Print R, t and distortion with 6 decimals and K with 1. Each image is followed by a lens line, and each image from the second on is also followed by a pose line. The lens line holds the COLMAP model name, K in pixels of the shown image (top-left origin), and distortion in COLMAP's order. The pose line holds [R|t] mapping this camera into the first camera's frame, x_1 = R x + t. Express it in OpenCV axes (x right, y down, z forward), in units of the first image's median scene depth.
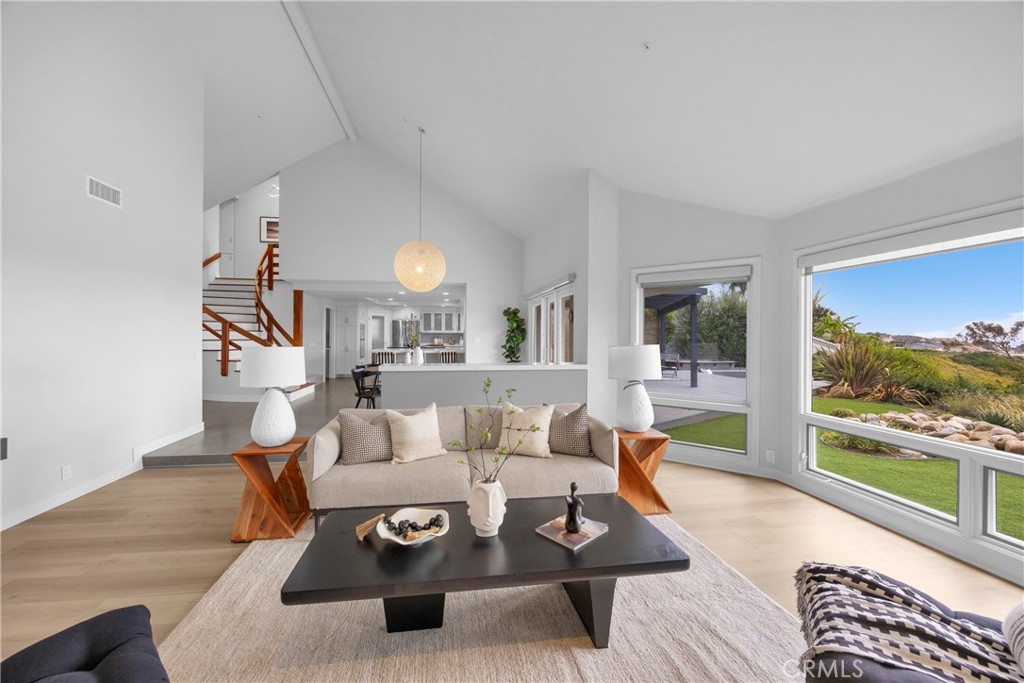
lens RADIAL K [[387.0, 0, 489.0], [0, 387.0, 334.3], [0, 0, 1]] dist [-0.007486, 0.001378]
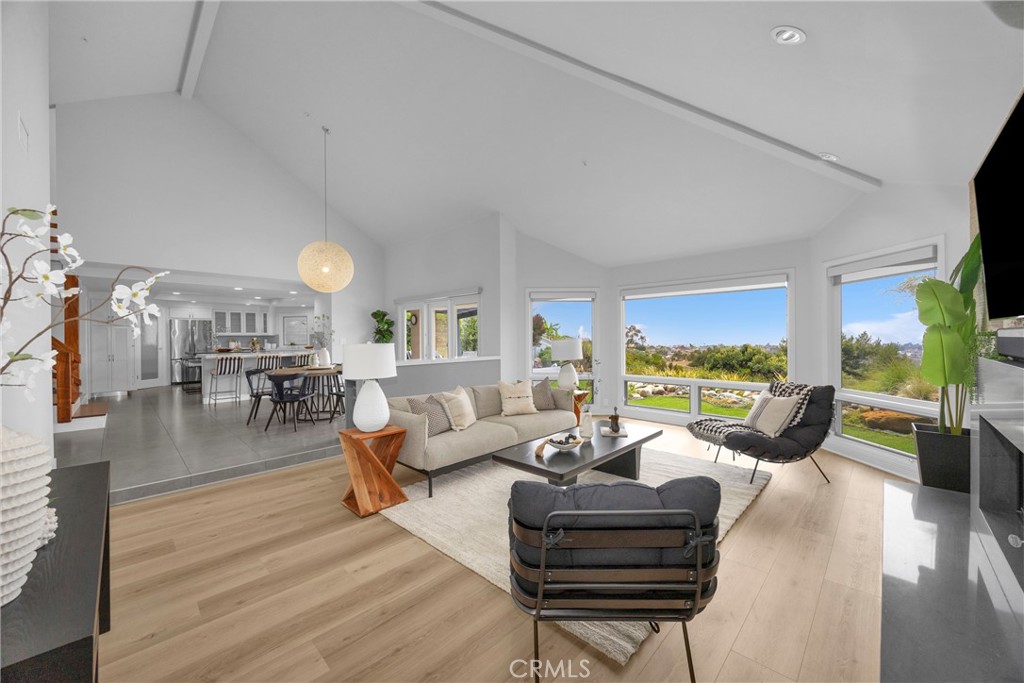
lens RADIAL K [[387.0, 0, 505.3], [0, 387.0, 339.5], [0, 0, 1]] dist [-0.007486, 0.001378]
pose [[0.784818, -0.011699, 0.619616, -0.287863], [0.008254, 0.999930, 0.008425, 0.004461], [-0.619672, -0.001498, 0.784860, -0.039316]]
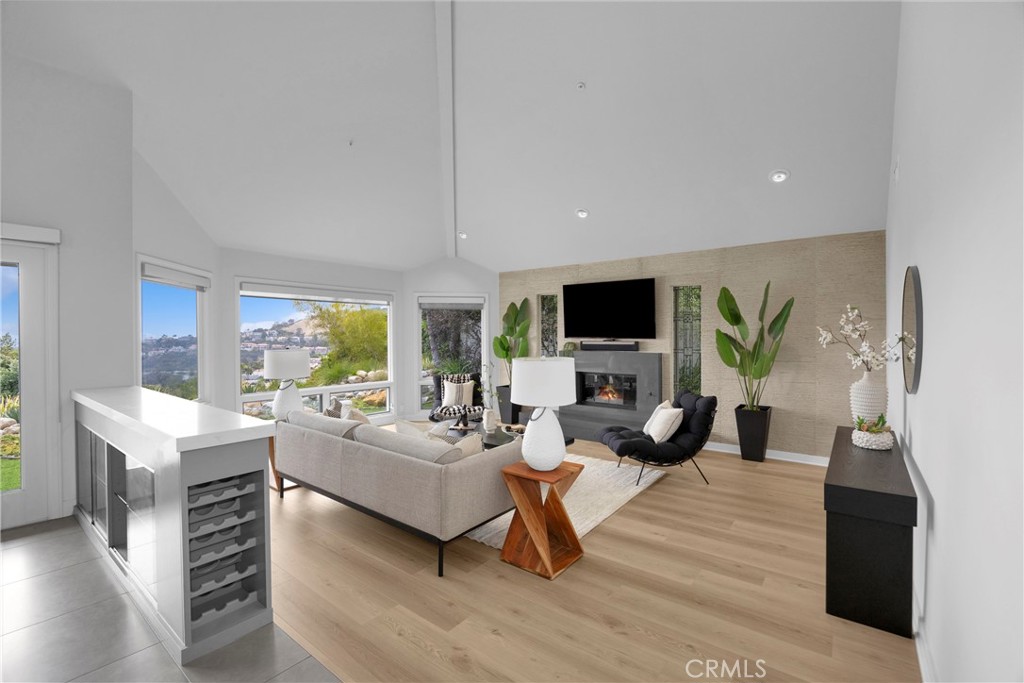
lens RADIAL K [[446.9, 0, 513.3], [0, 446.9, 337.6], [0, 0, 1]] dist [-0.018509, 0.002531]
pose [[-0.714360, -0.006797, 0.699746, -0.373708], [-0.004538, 0.999977, 0.005082, -0.006465], [-0.699764, 0.000455, -0.714374, 0.544102]]
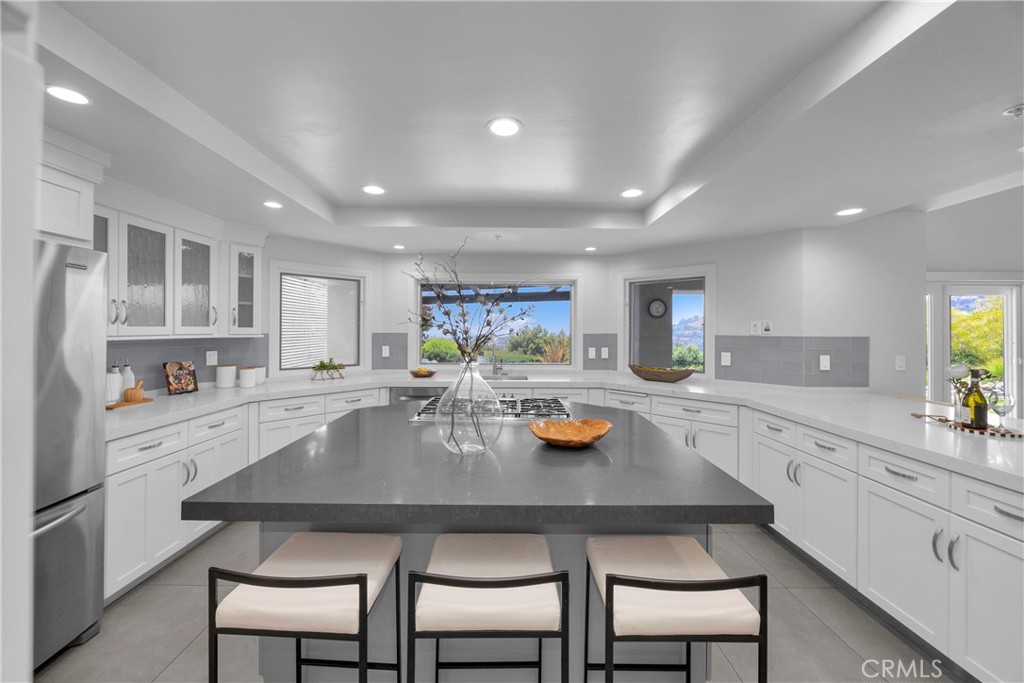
lens RADIAL K [[387.0, 0, 508.2], [0, 387.0, 330.7], [0, 0, 1]] dist [-0.007486, 0.001378]
pose [[0.114548, -0.005999, 0.993400, -0.426490], [-0.005822, 0.999961, 0.006710, -0.014856], [-0.993401, -0.006553, 0.114508, 1.222114]]
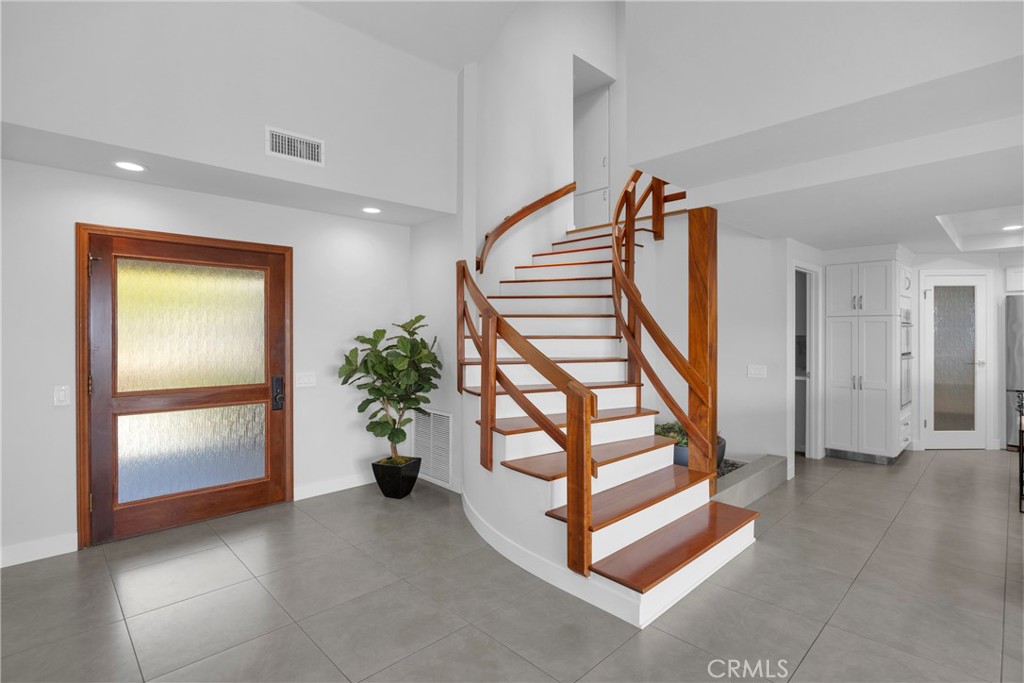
lens RADIAL K [[486.9, 0, 512.8], [0, 486.9, 341.3], [0, 0, 1]] dist [-0.016274, -0.000405]
pose [[0.597713, 0.003368, -0.801703, -0.248625], [0.011066, 0.999861, 0.012451, -0.010492], [0.801633, -0.016314, 0.597593, 0.593008]]
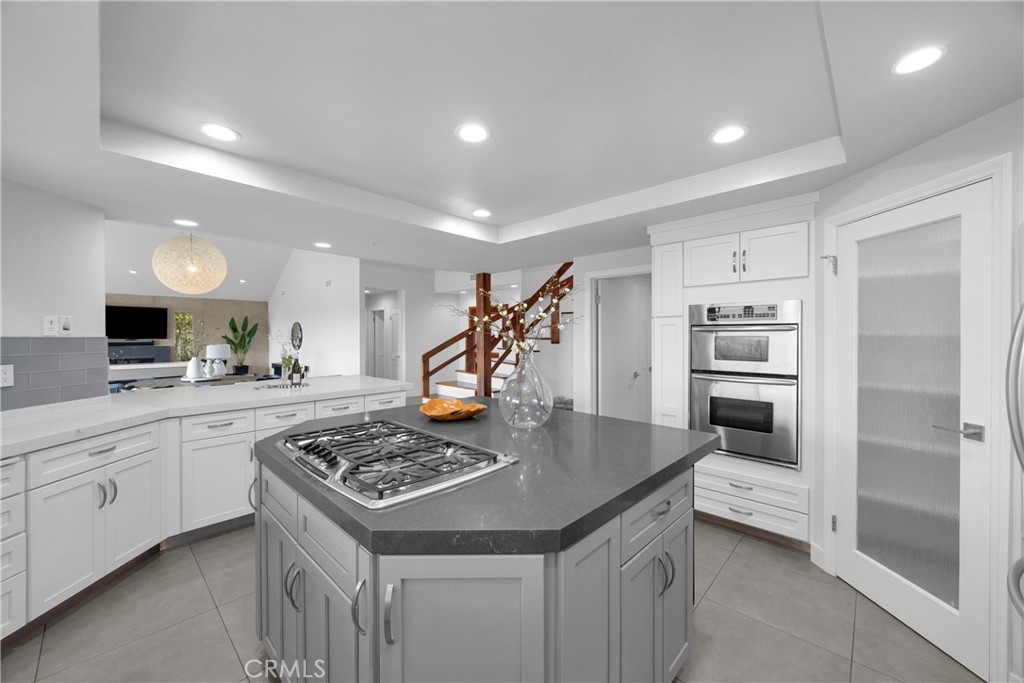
lens RADIAL K [[387.0, 0, 508.7], [0, 387.0, 340.4], [0, 0, 1]] dist [-0.007486, 0.001378]
pose [[-0.765730, 0.000468, -0.643162, -0.109983], [-0.005079, 0.999964, 0.006774, -0.009970], [0.643142, 0.008454, -0.765701, 1.417380]]
